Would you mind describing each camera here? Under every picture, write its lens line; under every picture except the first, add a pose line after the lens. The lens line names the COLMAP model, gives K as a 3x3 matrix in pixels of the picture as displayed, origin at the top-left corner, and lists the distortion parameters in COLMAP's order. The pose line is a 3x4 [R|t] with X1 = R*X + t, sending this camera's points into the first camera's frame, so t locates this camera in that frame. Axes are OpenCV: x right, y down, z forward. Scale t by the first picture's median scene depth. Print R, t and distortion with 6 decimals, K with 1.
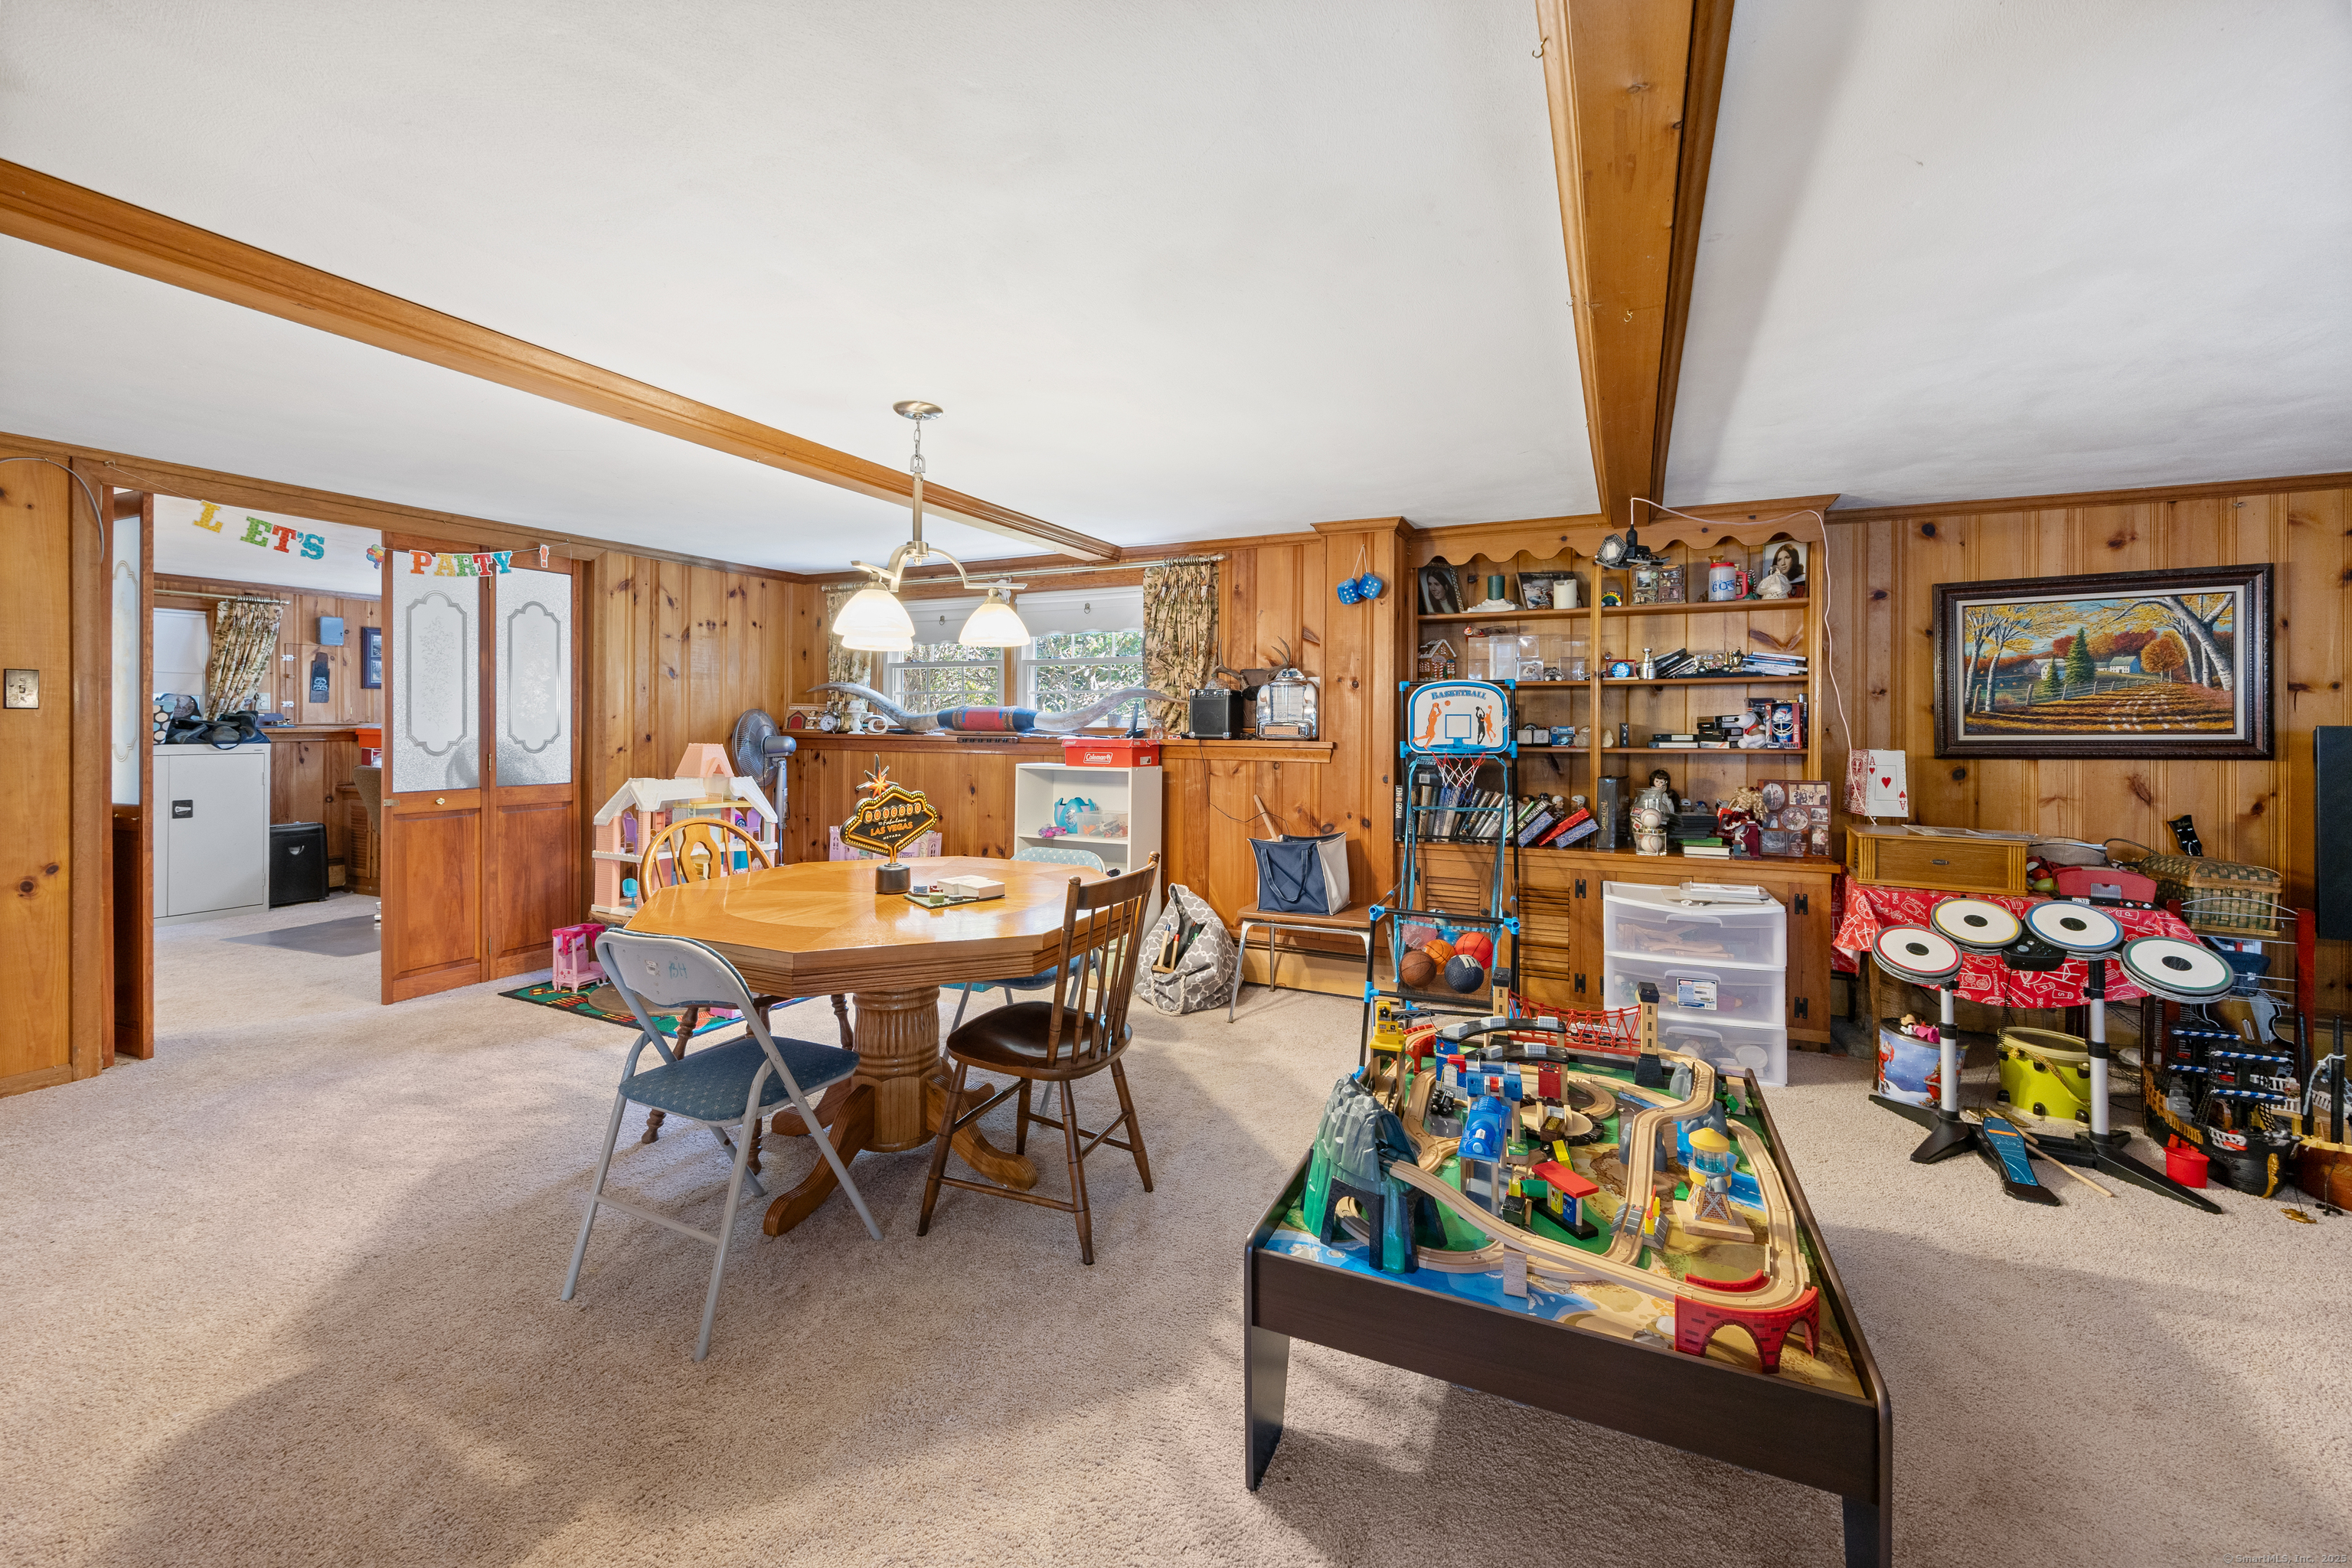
lens RADIAL K [[928.8, 0, 1166.0], [0, 928.8, 730.7], [0, 0, 1]] dist [0.001088, -0.000019]
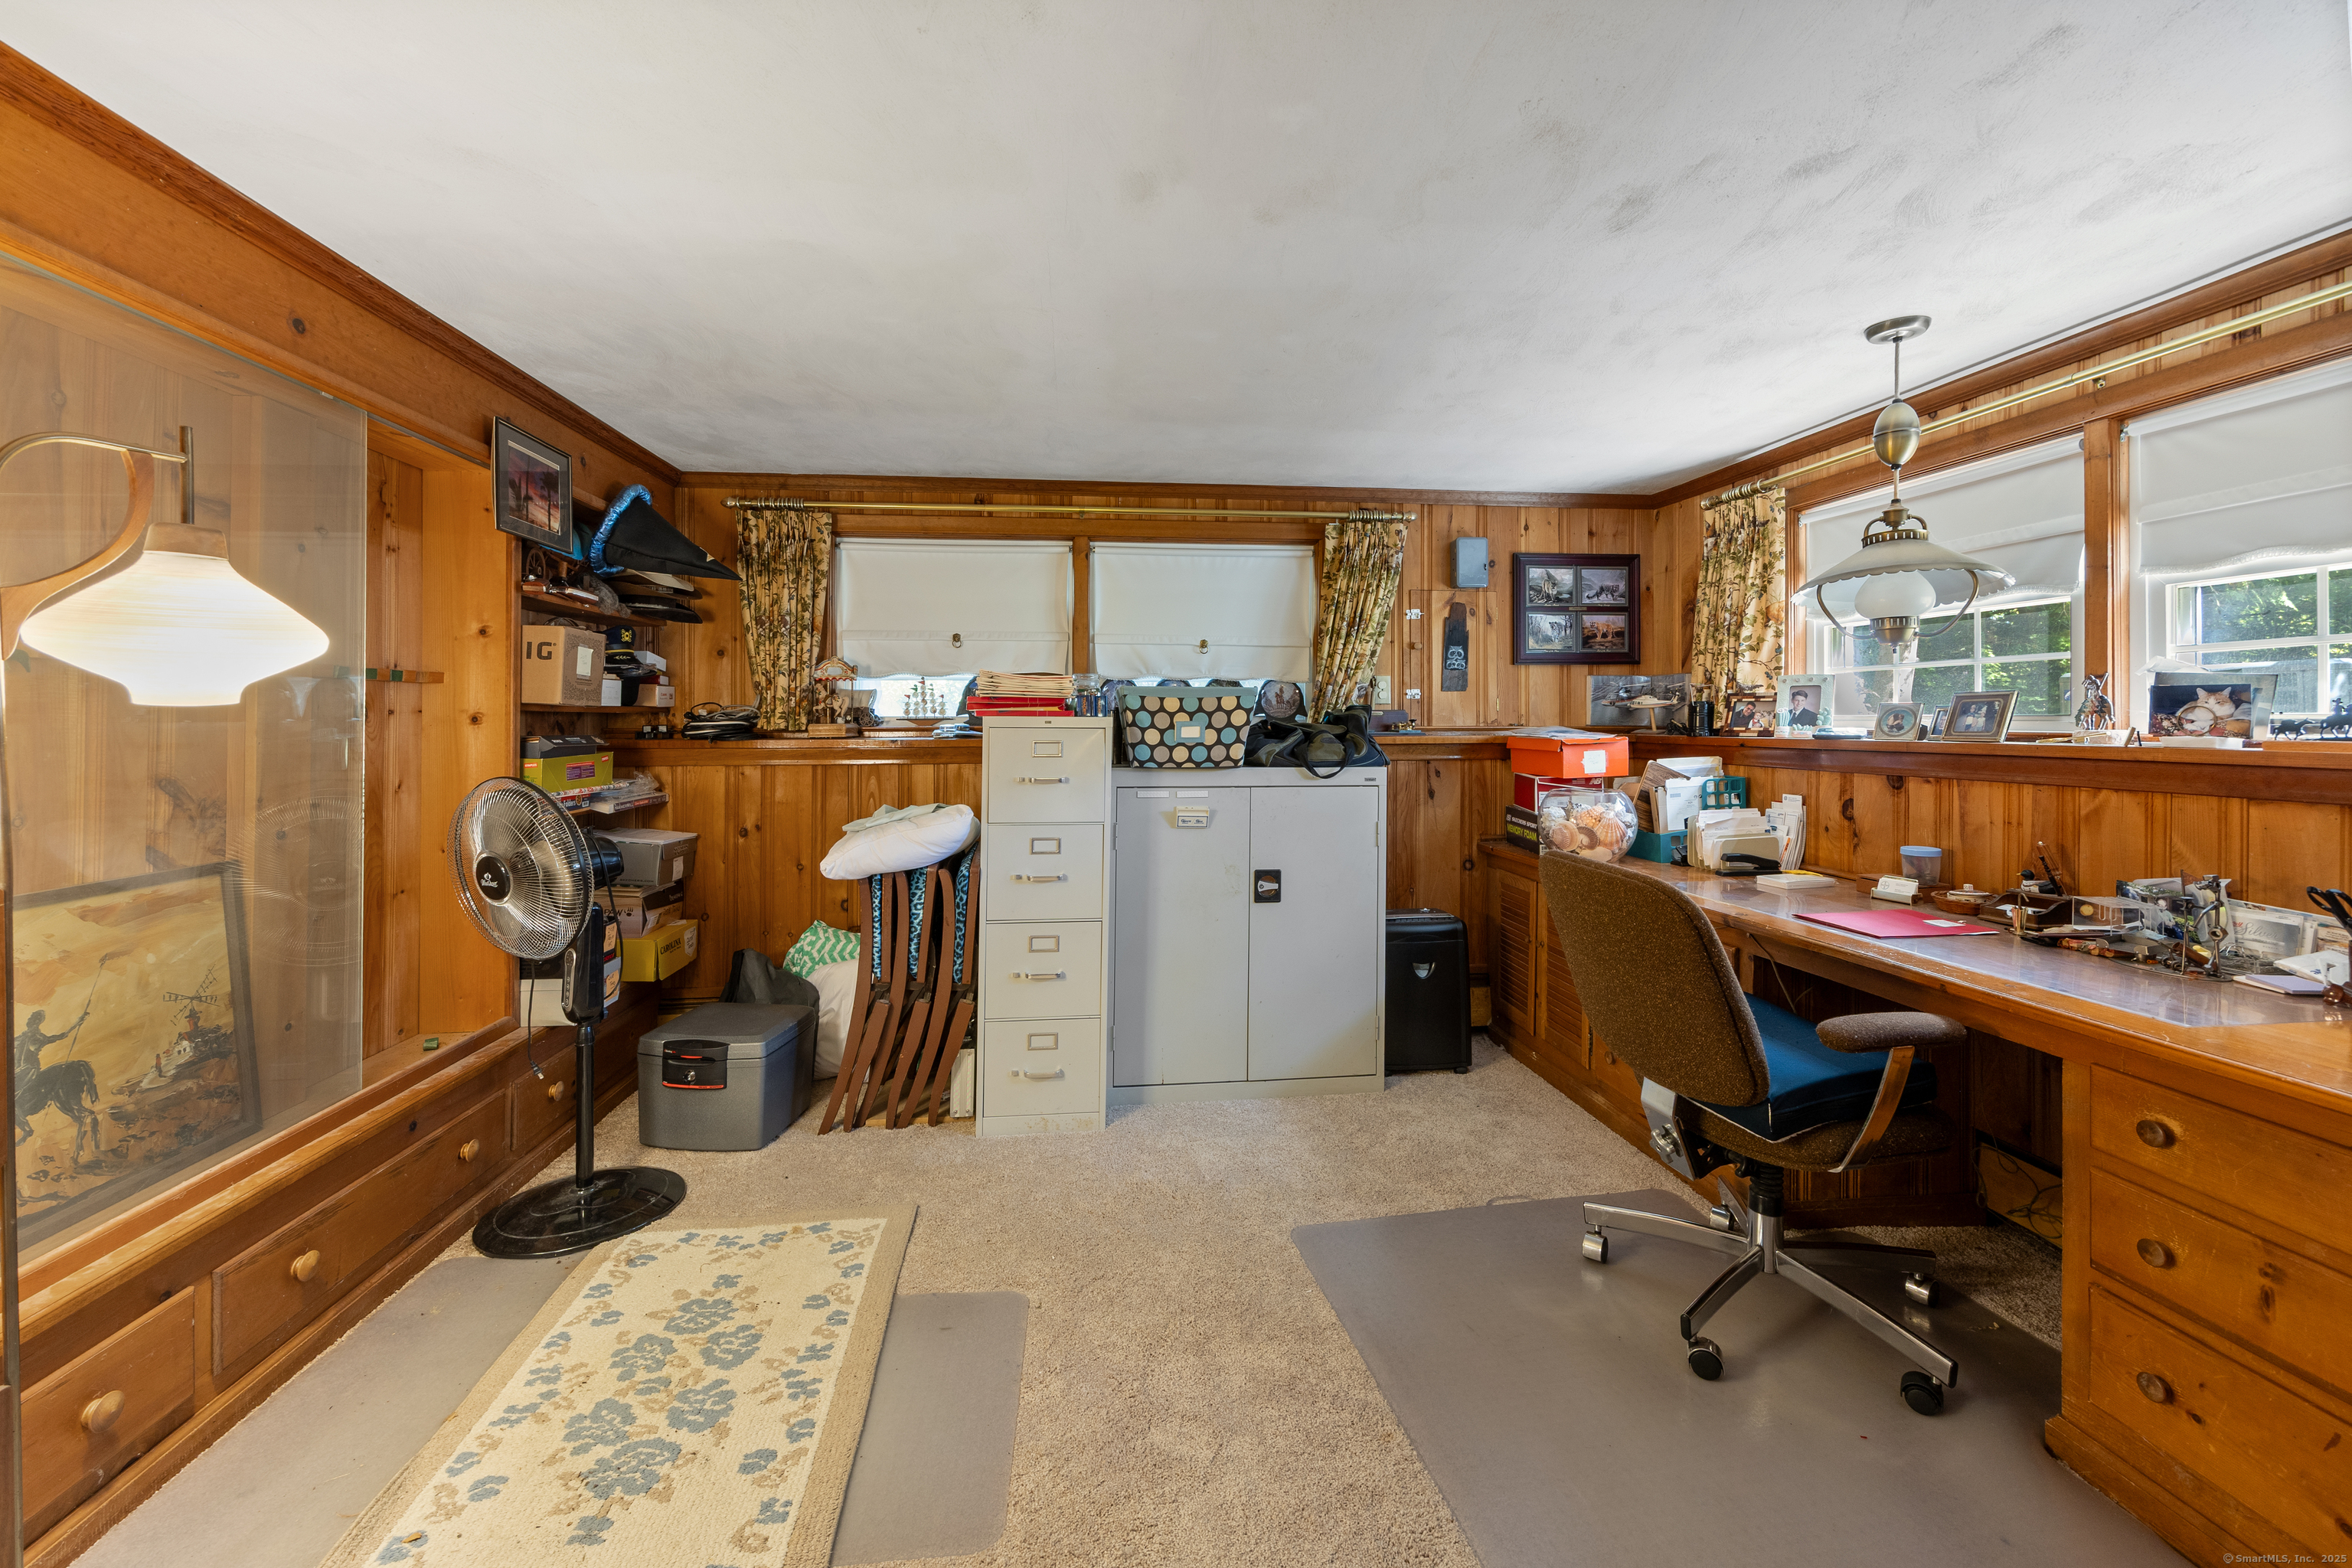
lens RADIAL K [[928.8, 0, 1192.8], [0, 928.8, 714.5], [0, 0, 1]] dist [0.001088, -0.000019]
pose [[0.542543, -0.008160, -0.839989, -0.536217], [-0.003753, 0.999919, -0.012138, -0.008465], [0.840020, 0.009738, 0.542468, 0.574150]]
